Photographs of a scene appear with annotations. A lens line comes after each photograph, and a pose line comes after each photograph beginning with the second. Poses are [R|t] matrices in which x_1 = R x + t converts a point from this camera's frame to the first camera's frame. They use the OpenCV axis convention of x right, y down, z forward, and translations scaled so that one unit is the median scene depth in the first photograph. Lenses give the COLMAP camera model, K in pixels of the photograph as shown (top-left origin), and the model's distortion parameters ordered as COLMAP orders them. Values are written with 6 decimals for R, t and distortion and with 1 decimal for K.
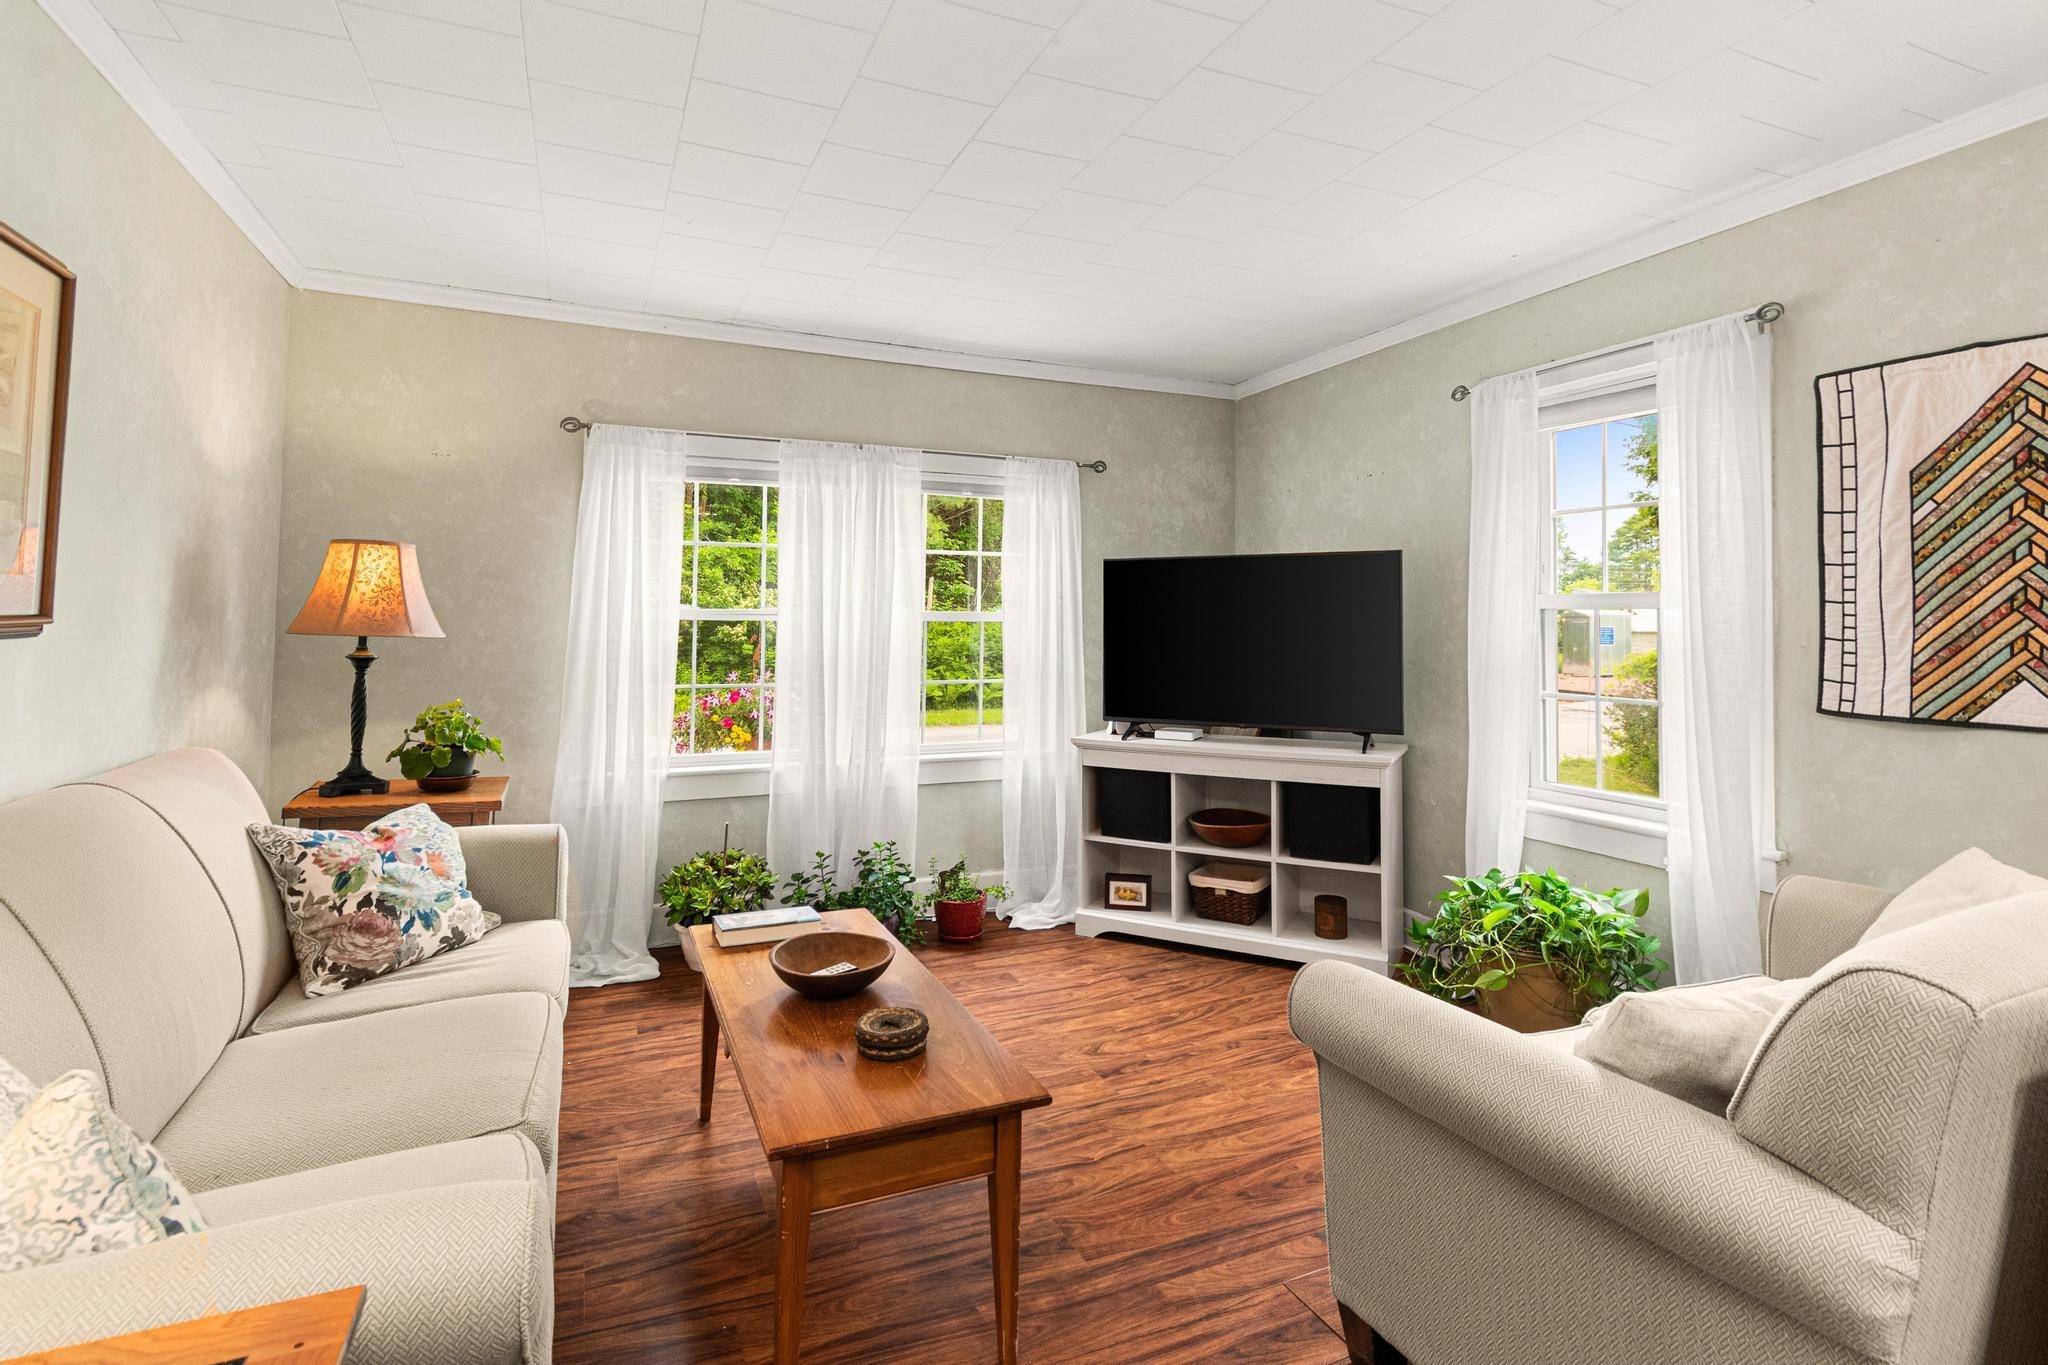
lens RADIAL K [[988.4, 0, 1028.8], [0, 988.4, 587.5], [0, 0, 1]] dist [-0.001204, -0.003609]
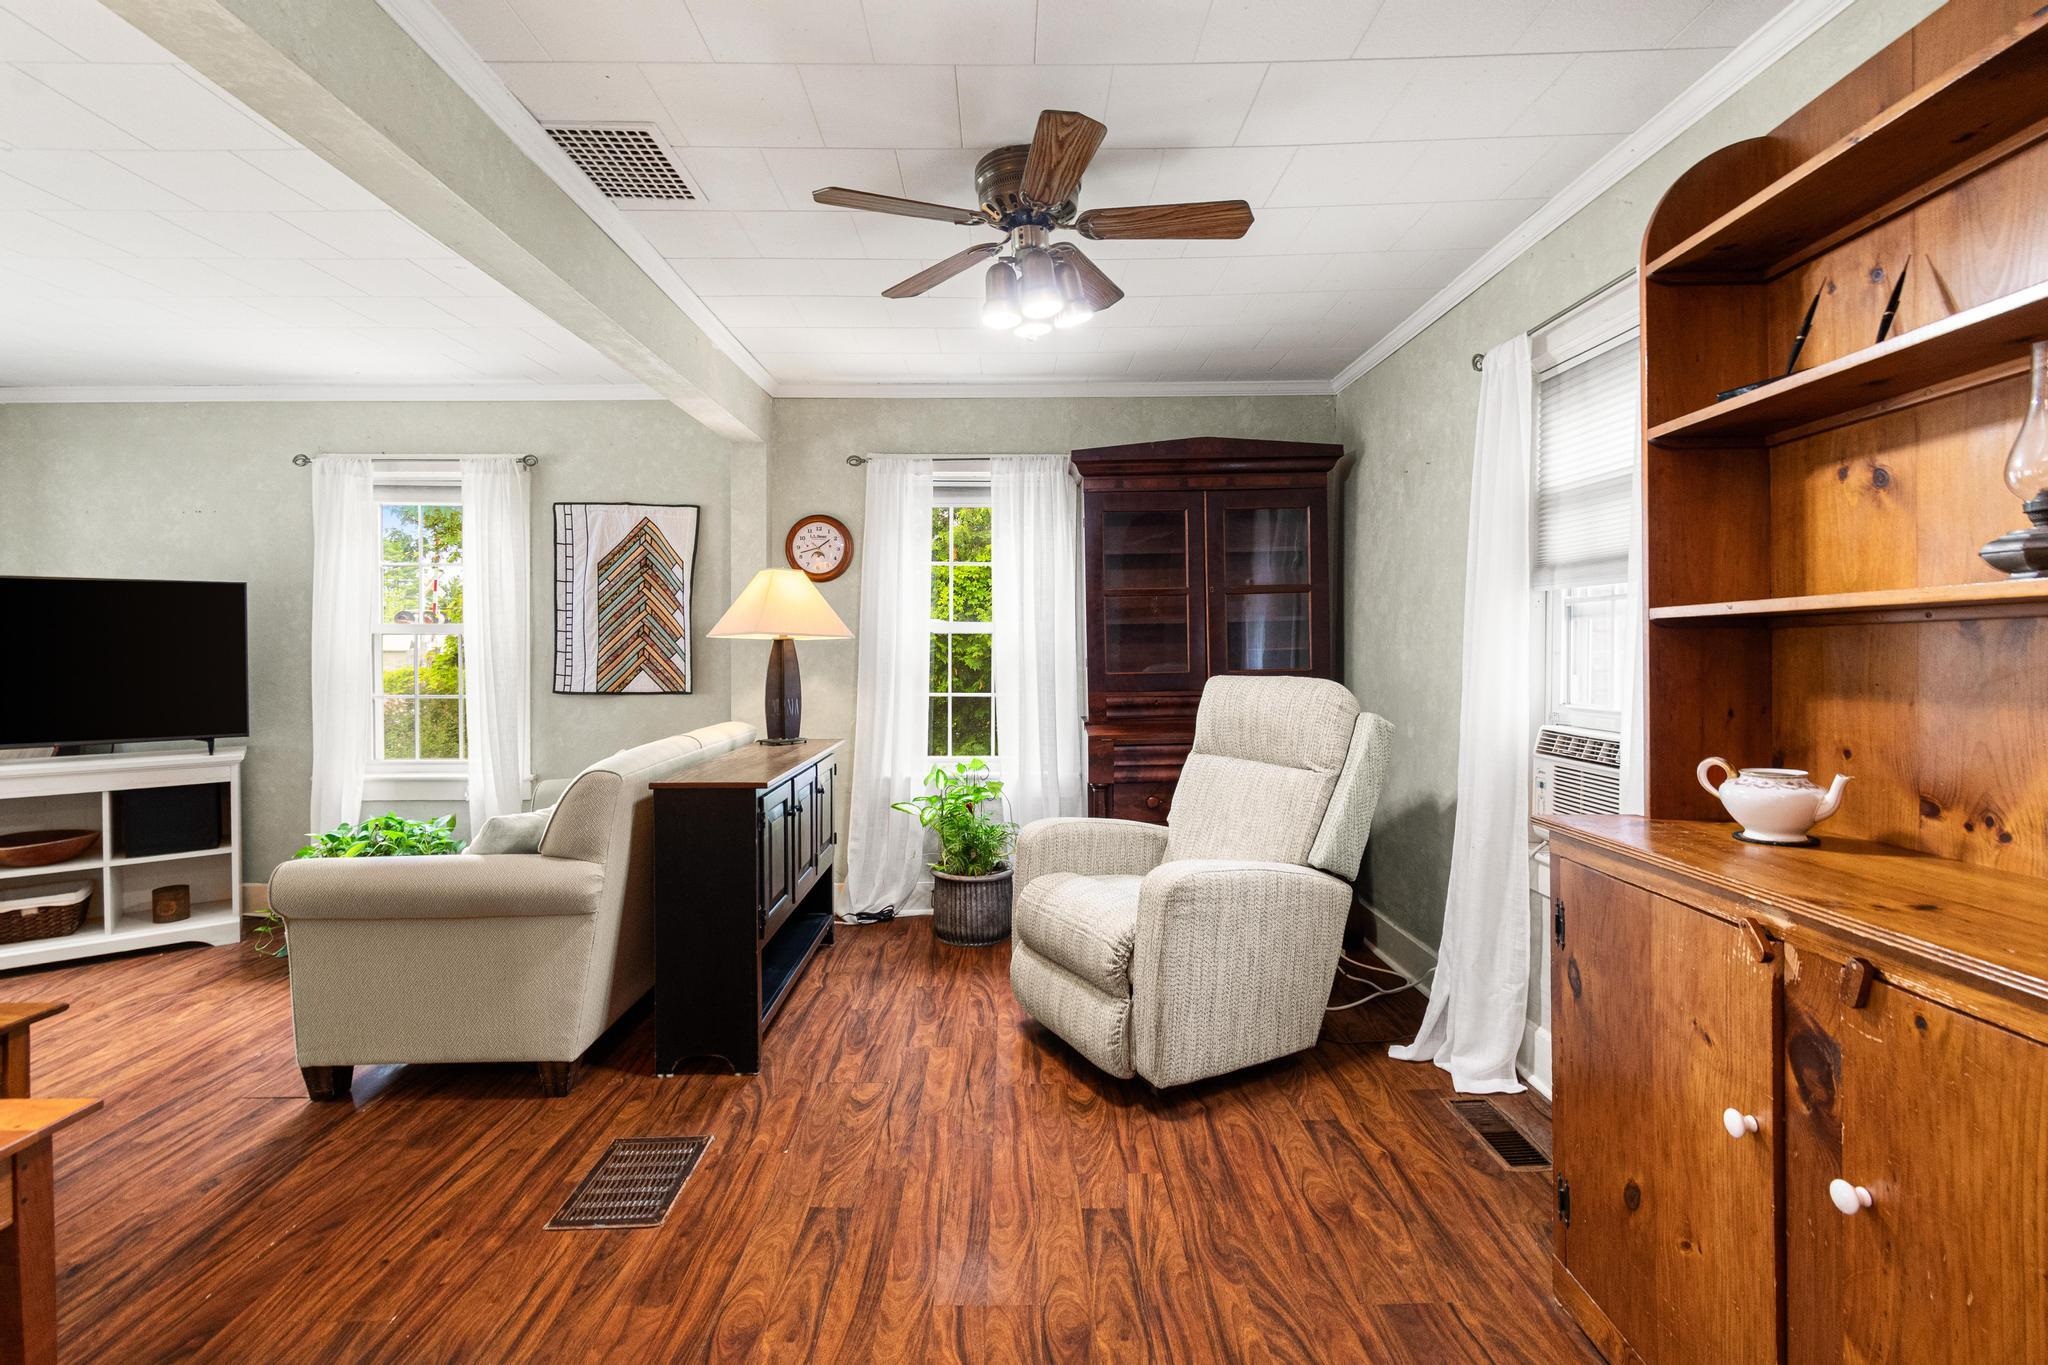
lens RADIAL K [[935.6, 0, 1025.8], [0, 935.6, 669.7], [0, 0, 1]] dist [0.001450, -0.000788]
pose [[0.391993, -0.029576, 0.919492, -0.377132], [-0.030450, 0.998518, 0.045099, -0.016145], [-0.919464, -0.045677, 0.390512, -0.399057]]
